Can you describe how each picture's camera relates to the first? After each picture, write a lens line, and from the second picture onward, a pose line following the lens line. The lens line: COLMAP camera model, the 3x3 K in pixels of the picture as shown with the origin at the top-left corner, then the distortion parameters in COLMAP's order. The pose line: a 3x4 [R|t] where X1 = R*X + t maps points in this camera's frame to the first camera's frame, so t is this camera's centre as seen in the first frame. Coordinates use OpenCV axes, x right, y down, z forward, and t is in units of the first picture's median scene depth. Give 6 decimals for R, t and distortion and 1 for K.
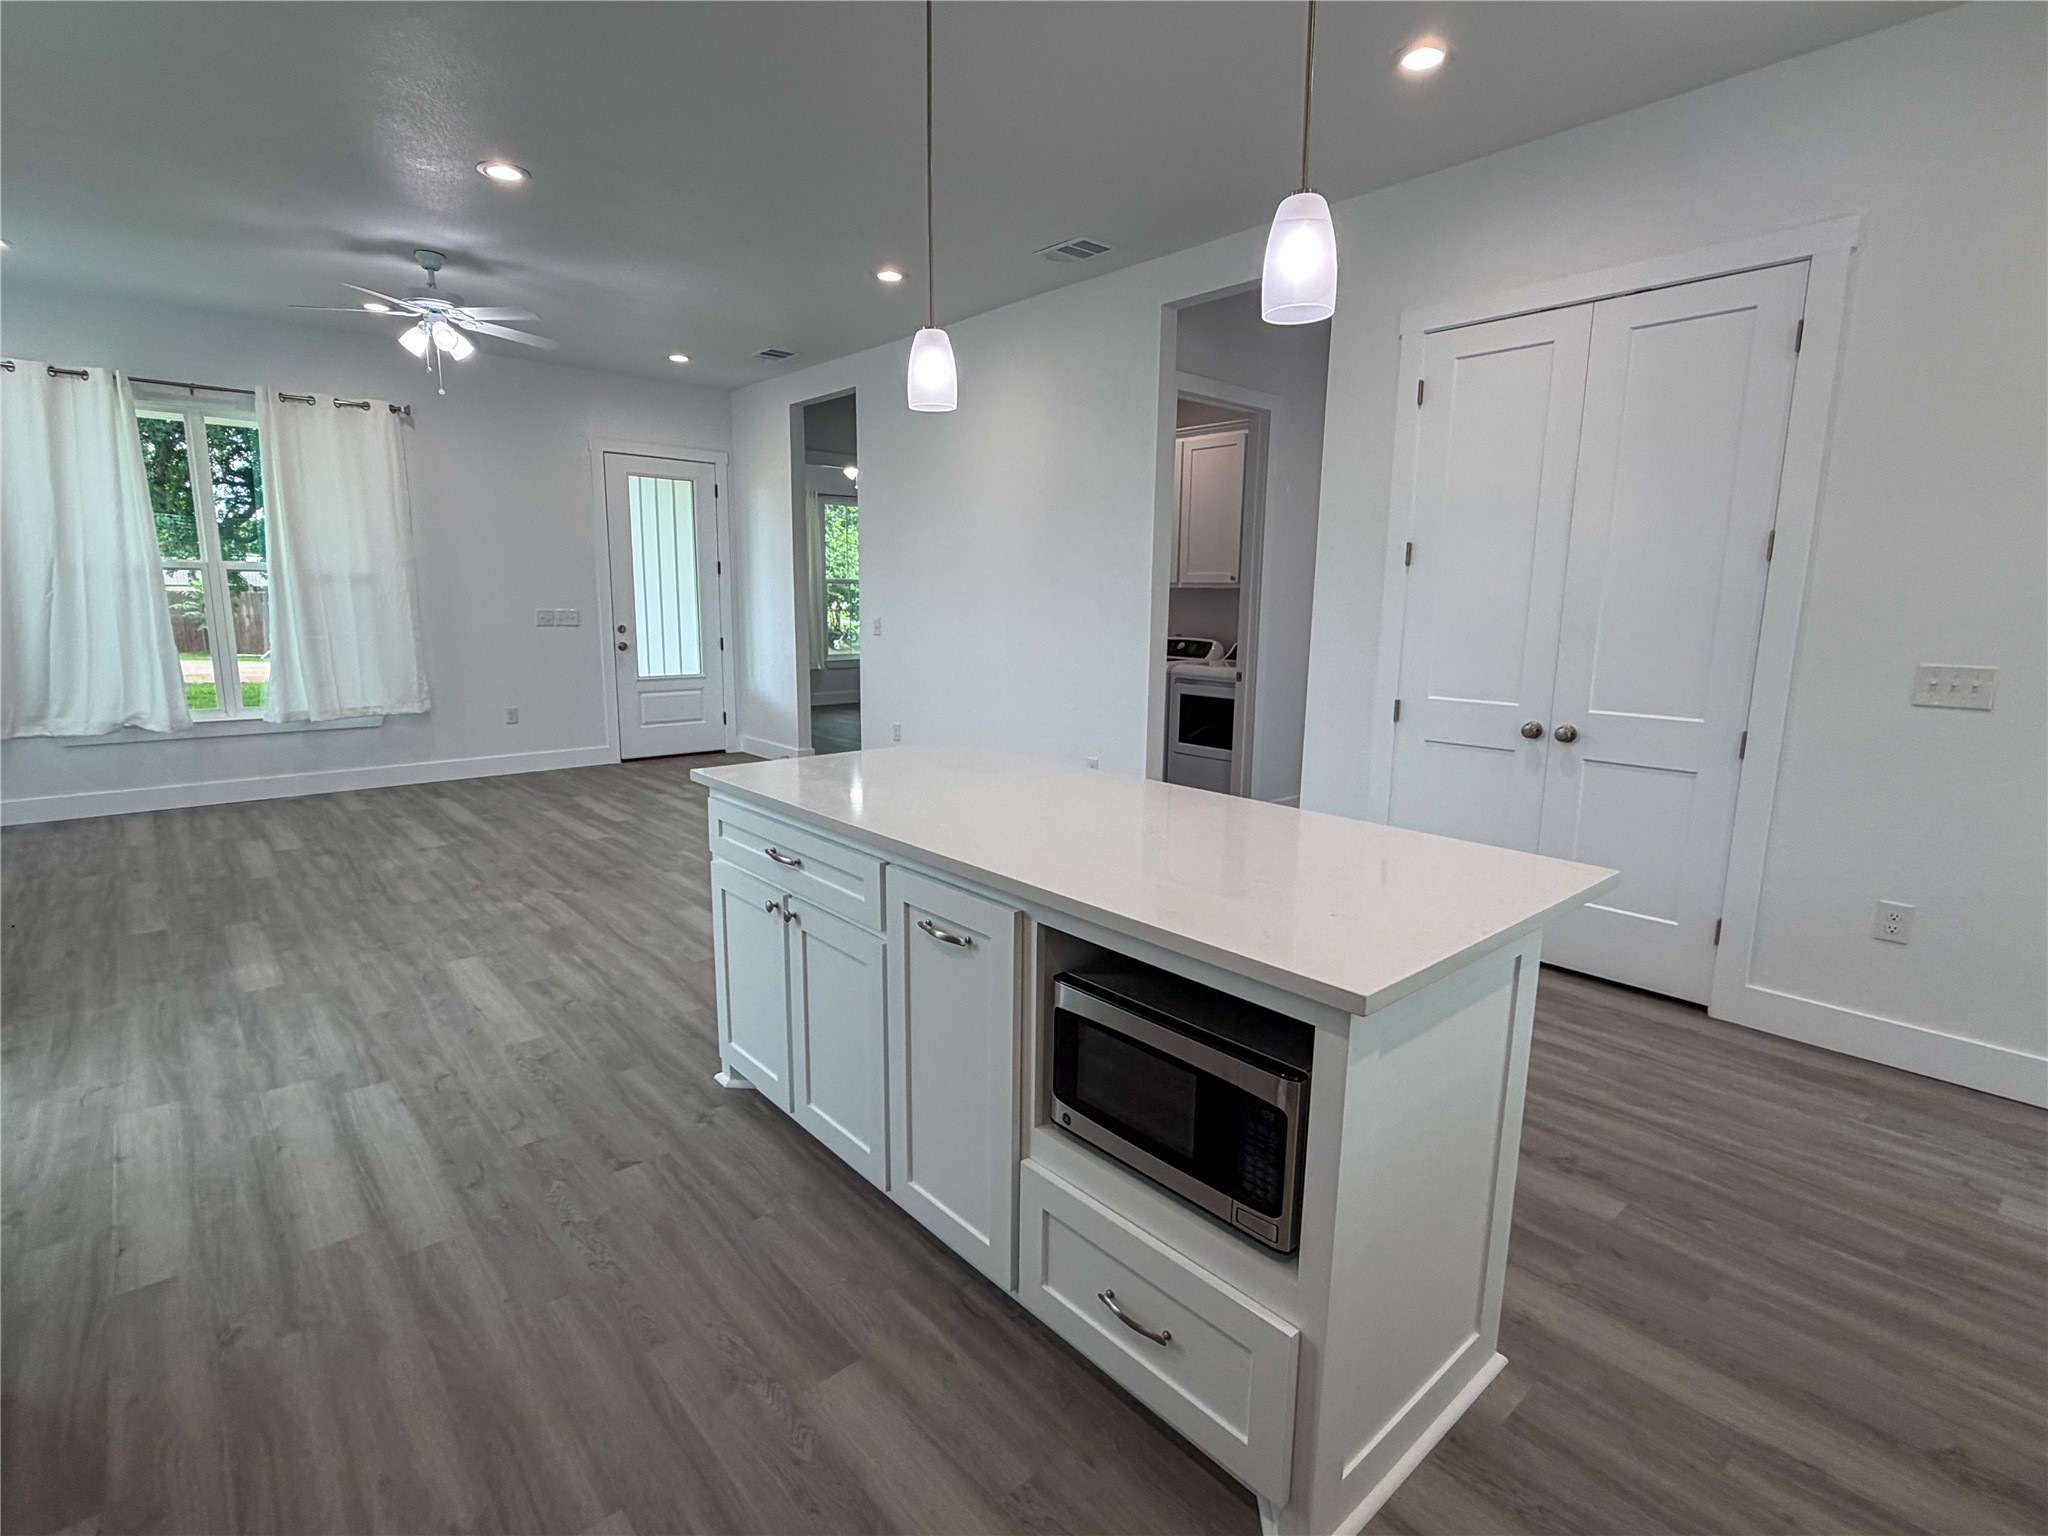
lens RADIAL K [[988.4, 0, 1021.4], [0, 988.4, 775.6], [0, 0, 1]] dist [0.002259, 0.000454]
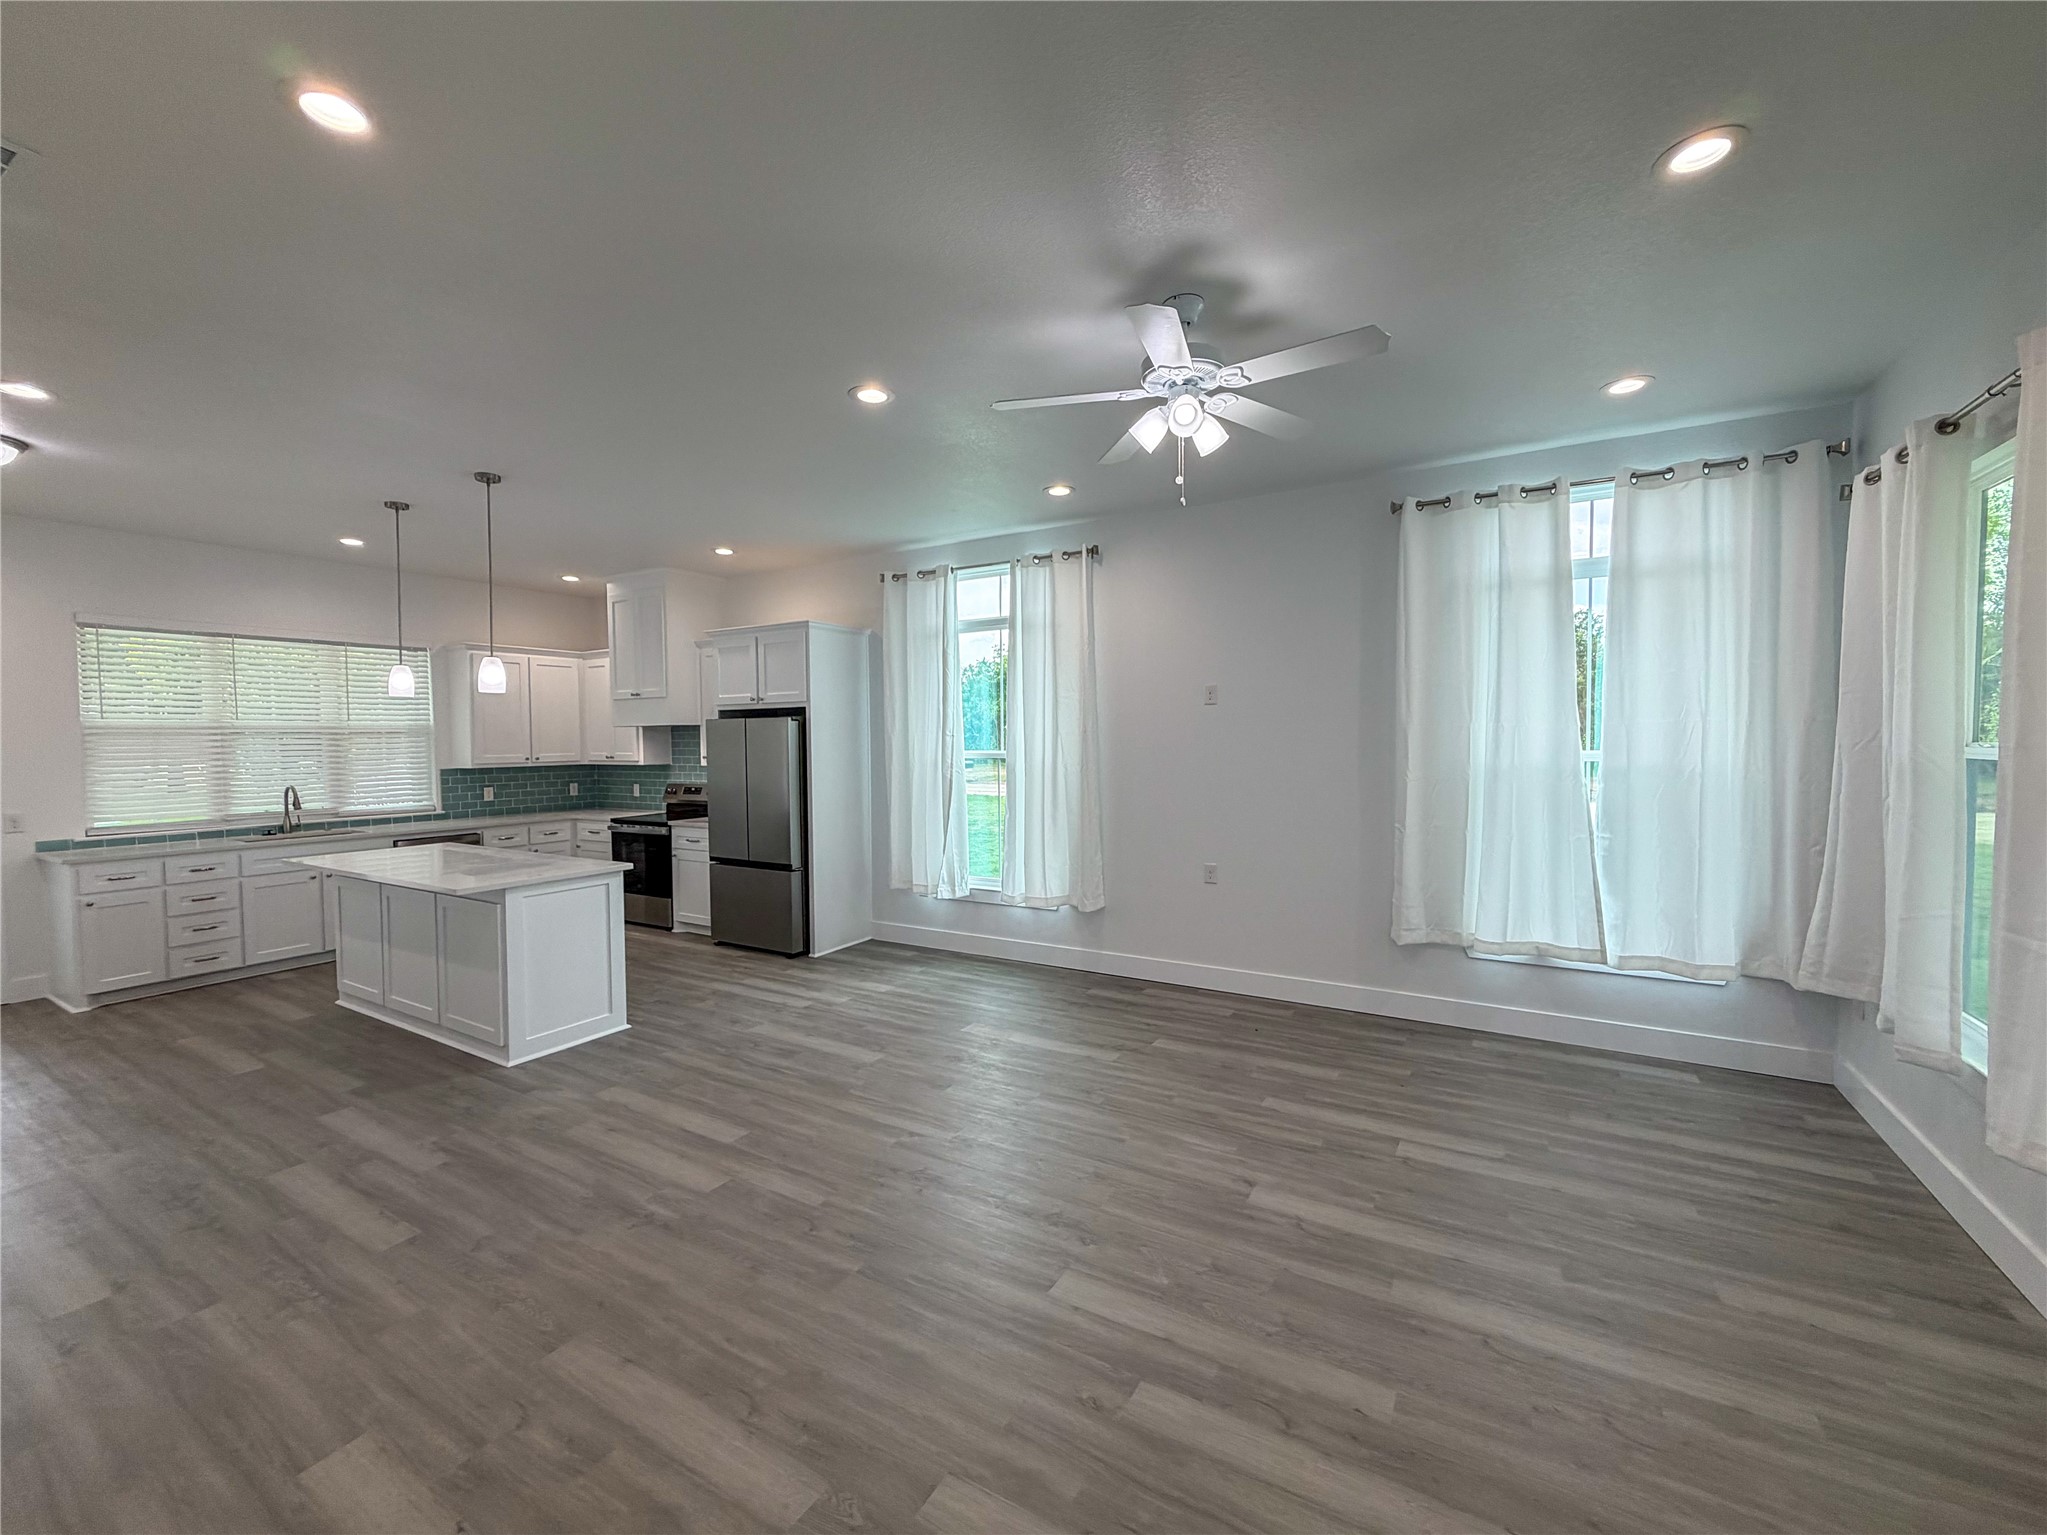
lens RADIAL K [[833.3, 0, 1017.8], [0, 833.3, 766.0], [0, 0, 1]] dist [0.000317, -0.000104]
pose [[-0.954089, 0.005823, -0.299466, -0.350971], [-0.057727, 0.977491, 0.202924, -0.357475], [0.293907, 0.210895, -0.932278, 1.685659]]
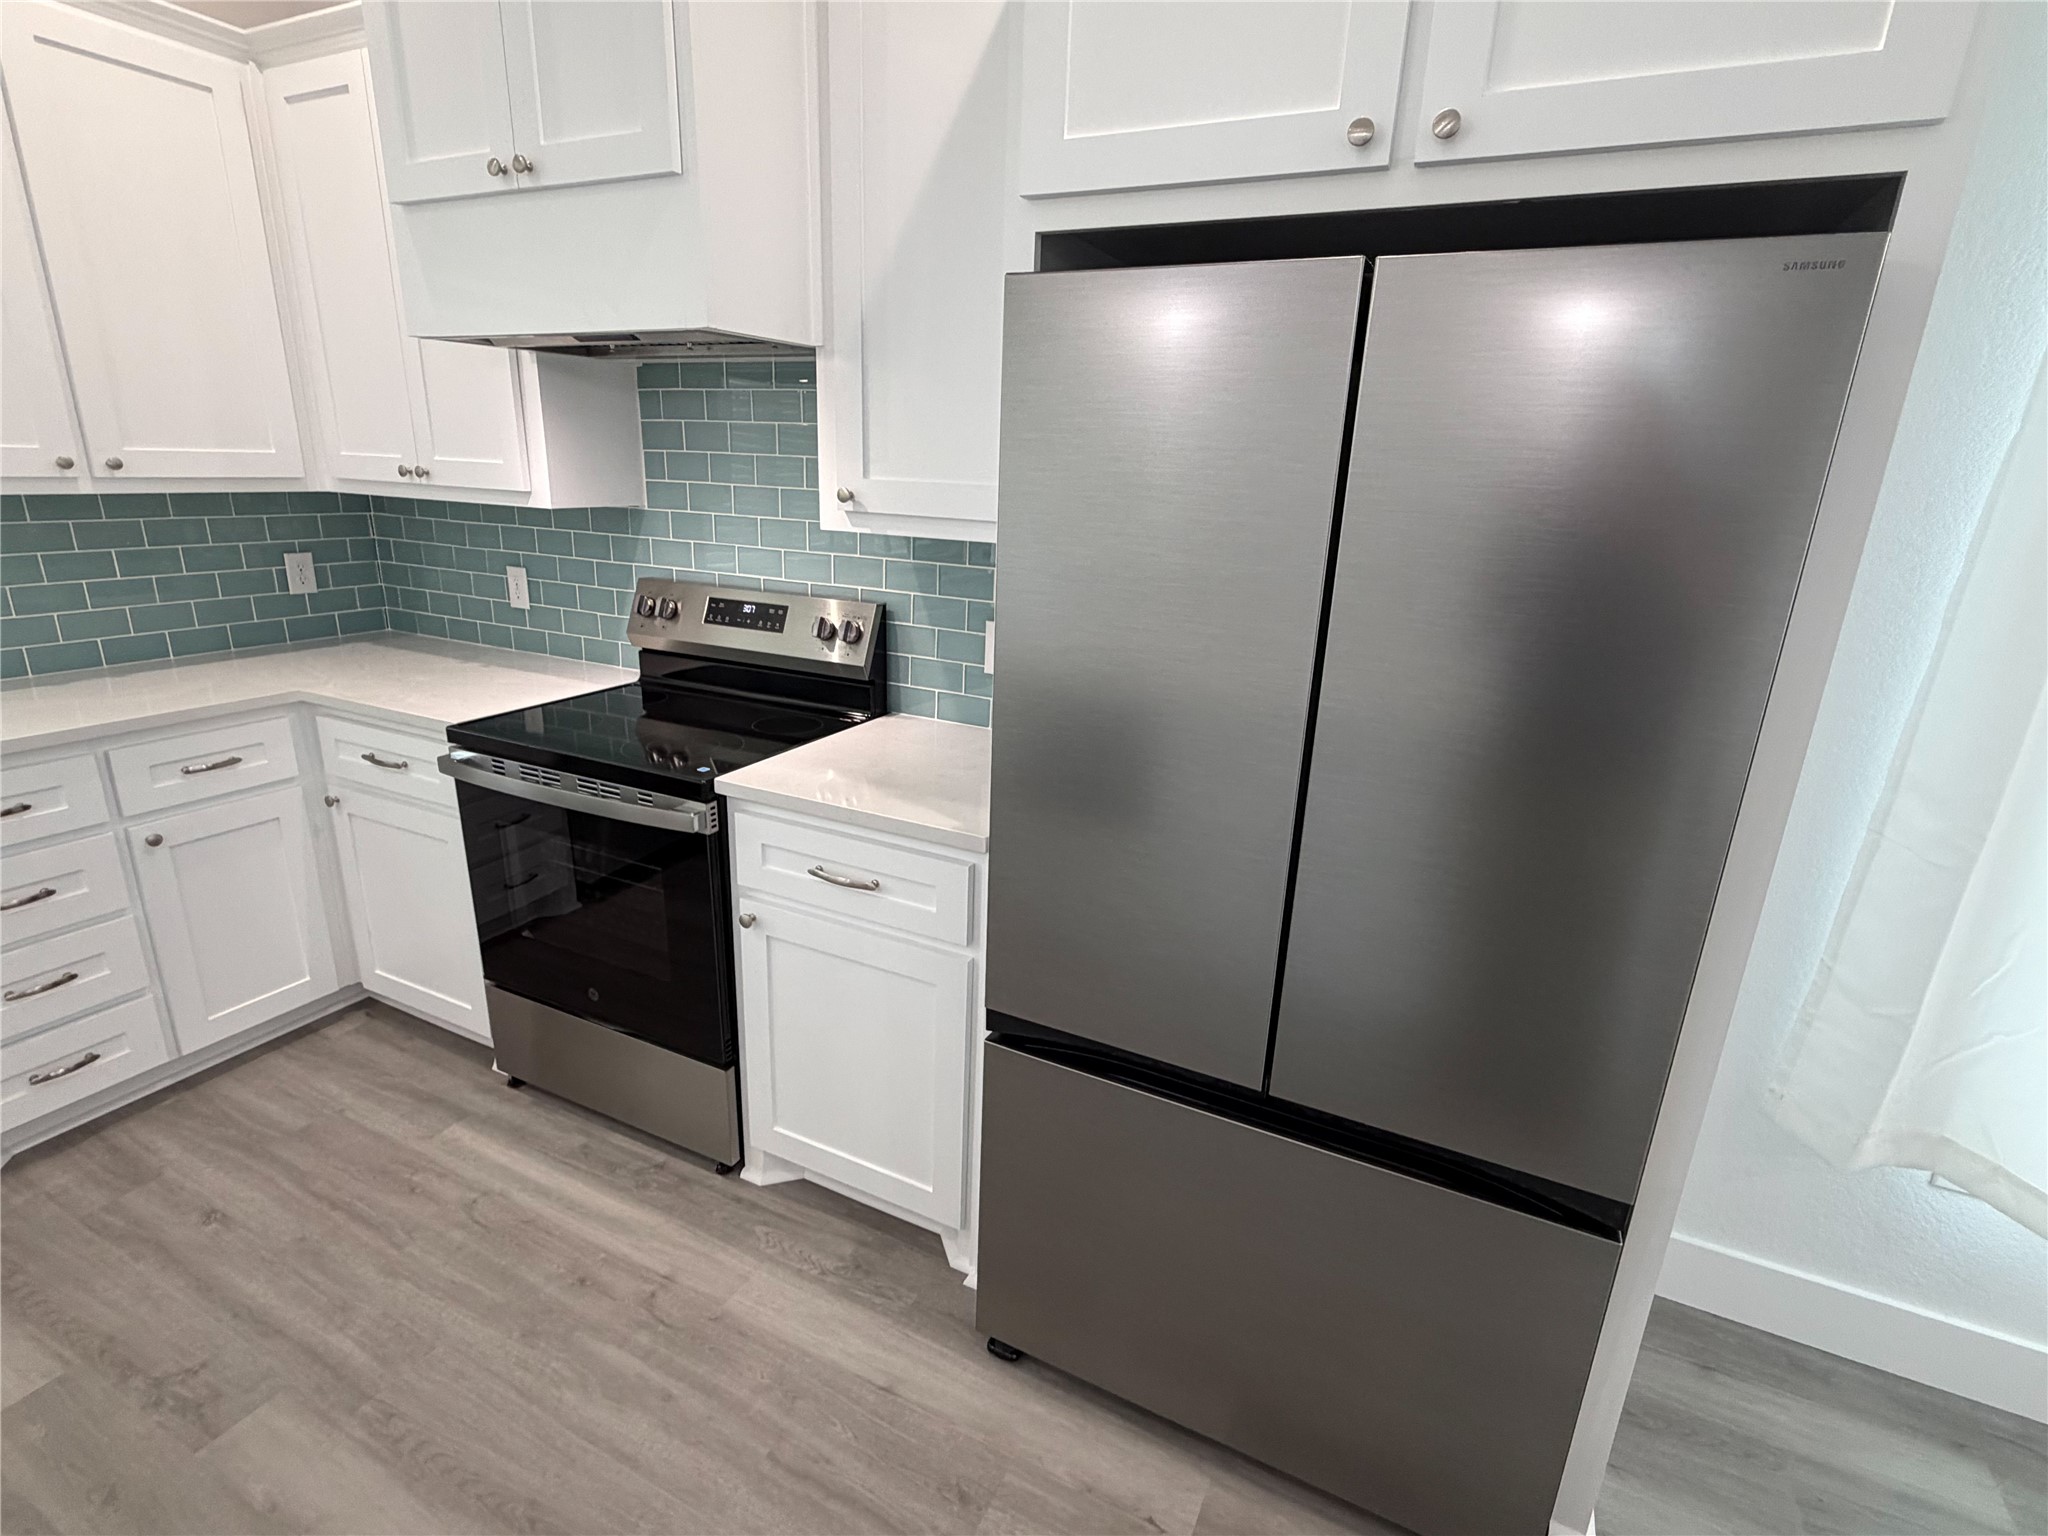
lens RADIAL K [[987.5, 0, 1020.6], [0, 987.5, 764.5], [0, 0, 1]] dist [-0.001602, -0.000356]
pose [[-0.925517, 0.063644, -0.373320, -0.159470], [-0.117420, 0.888971, 0.442654, -0.114567], [0.360043, 0.453519, -0.815285, 0.470214]]
